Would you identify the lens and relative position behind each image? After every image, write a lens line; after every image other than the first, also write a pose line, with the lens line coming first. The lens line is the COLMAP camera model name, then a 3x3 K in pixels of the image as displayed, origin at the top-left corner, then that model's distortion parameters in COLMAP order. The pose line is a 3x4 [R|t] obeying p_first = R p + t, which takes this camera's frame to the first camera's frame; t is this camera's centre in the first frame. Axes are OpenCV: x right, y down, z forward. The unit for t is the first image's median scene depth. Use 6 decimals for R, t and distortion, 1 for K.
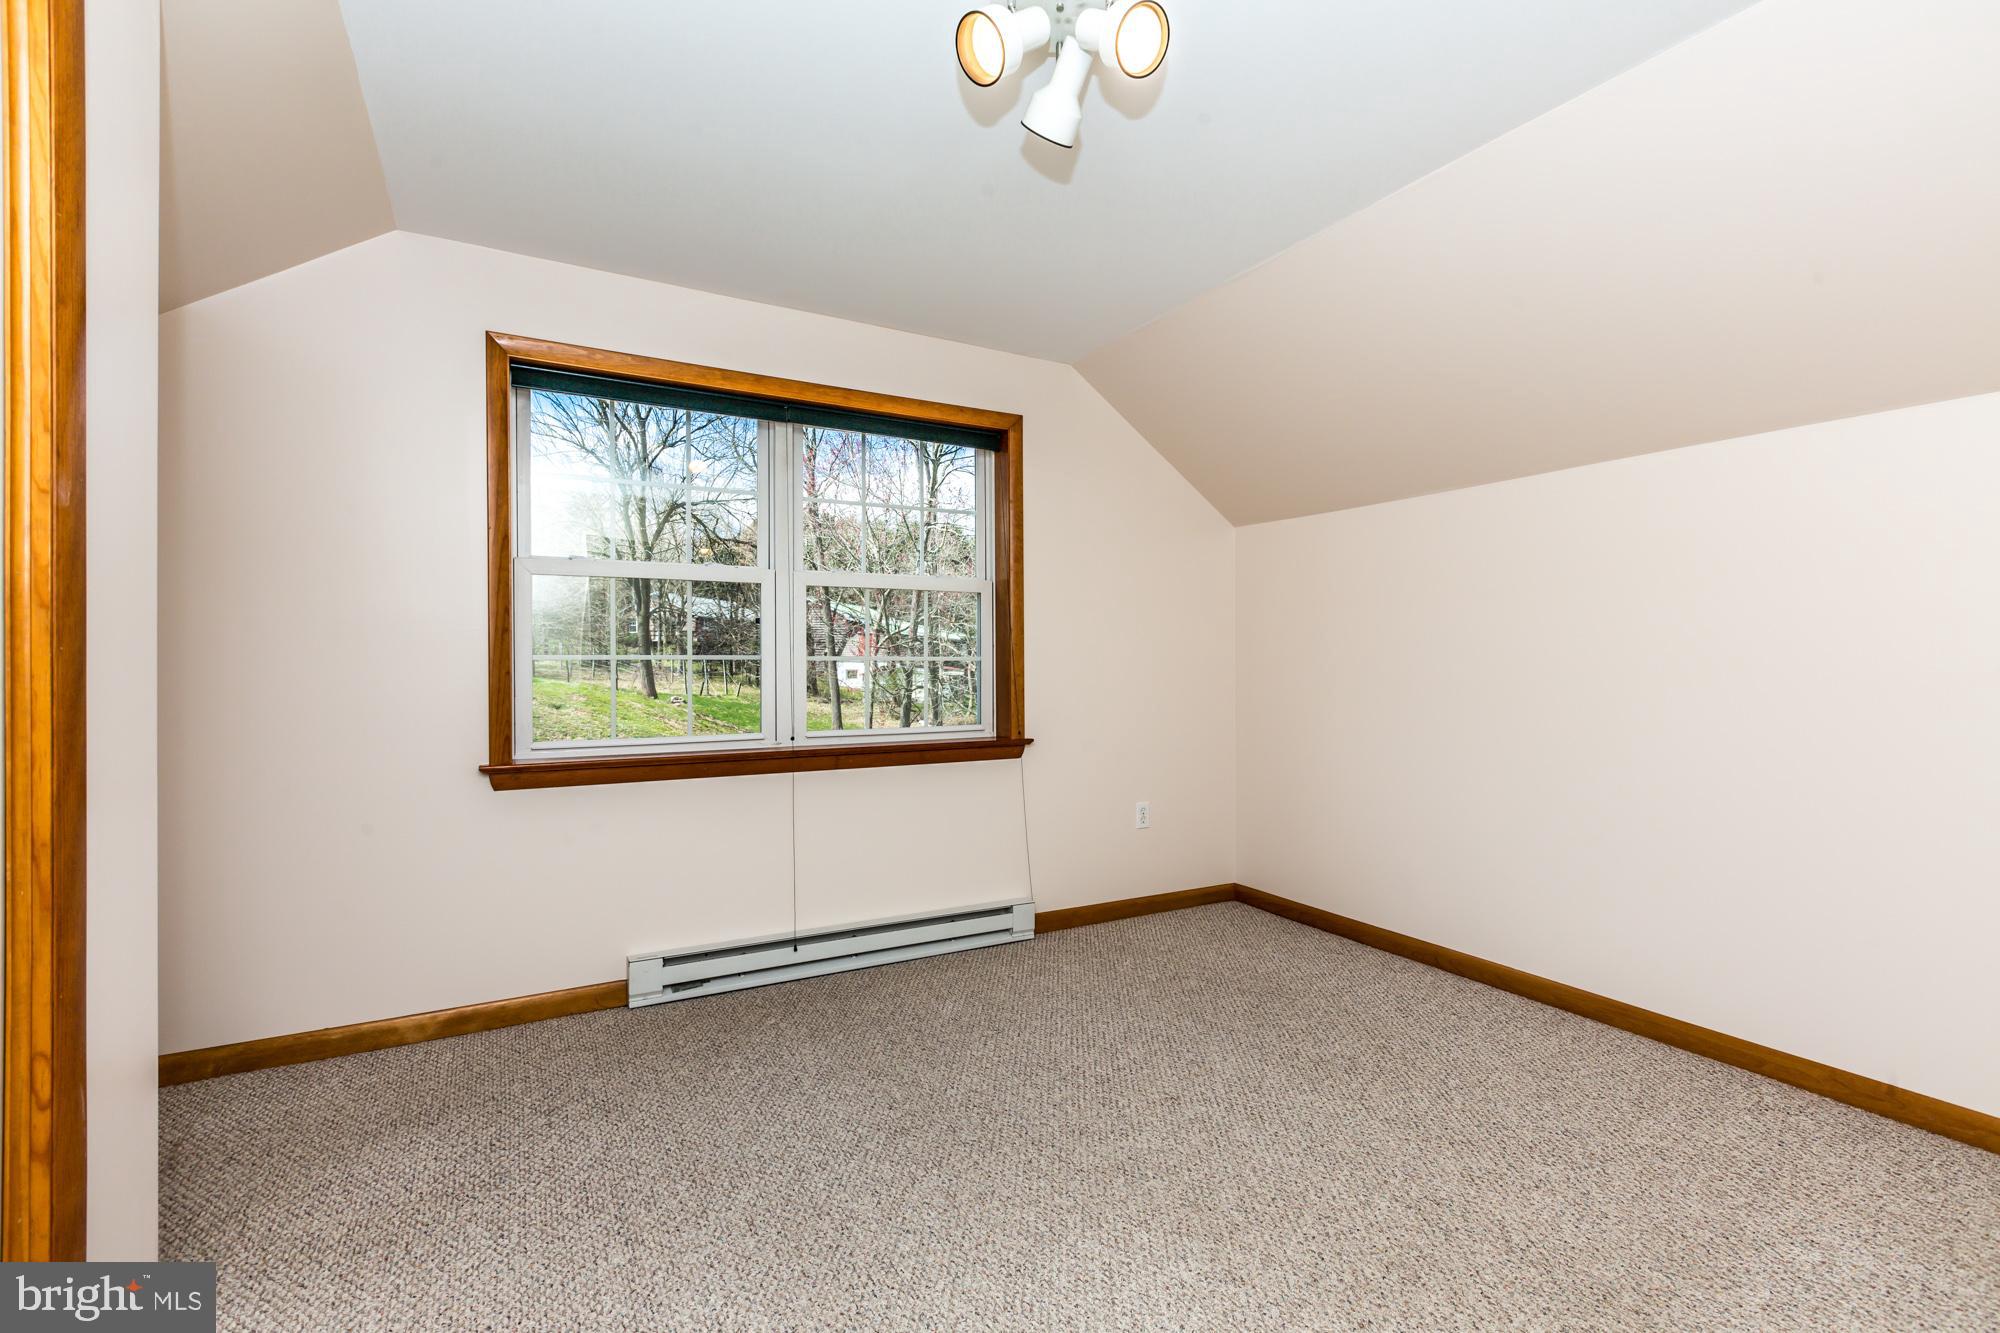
lens RADIAL K [[910.8, 0, 993.1], [0, 910.8, 663.4], [0, 0, 1]] dist [-0.002002, 0.000021]
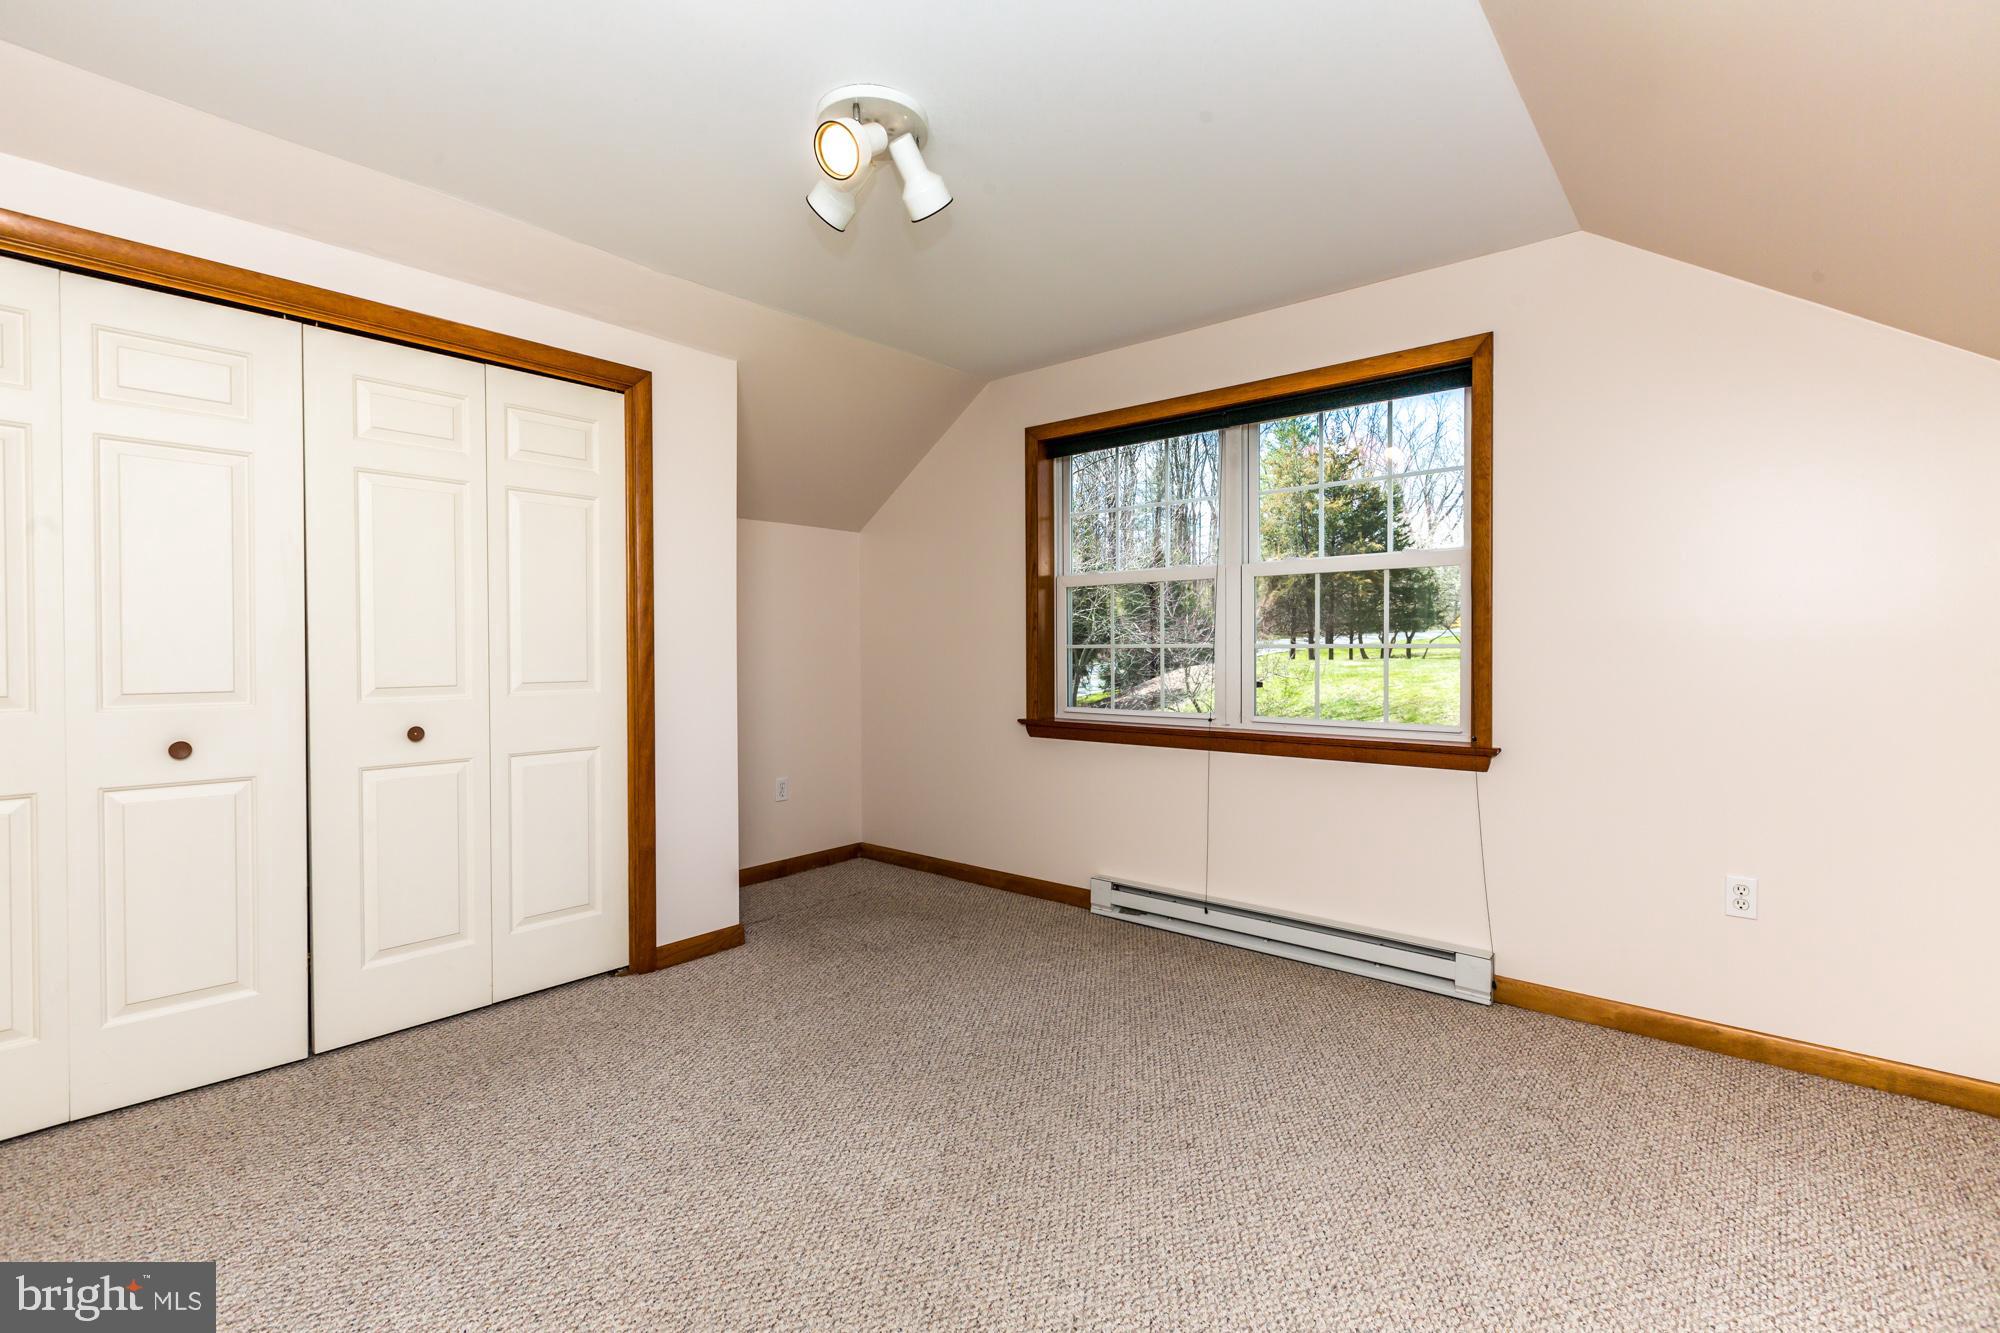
lens RADIAL K [[900.8, 0, 1001.1], [0, 900.8, 658.0], [0, 0, 1]] dist [0.002317, -0.000261]
pose [[0.336569, 0.009246, -0.941614, 0.710934], [-0.000516, 0.999953, 0.009635, -0.001812], [0.941659, -0.002757, 0.336558, 0.398641]]
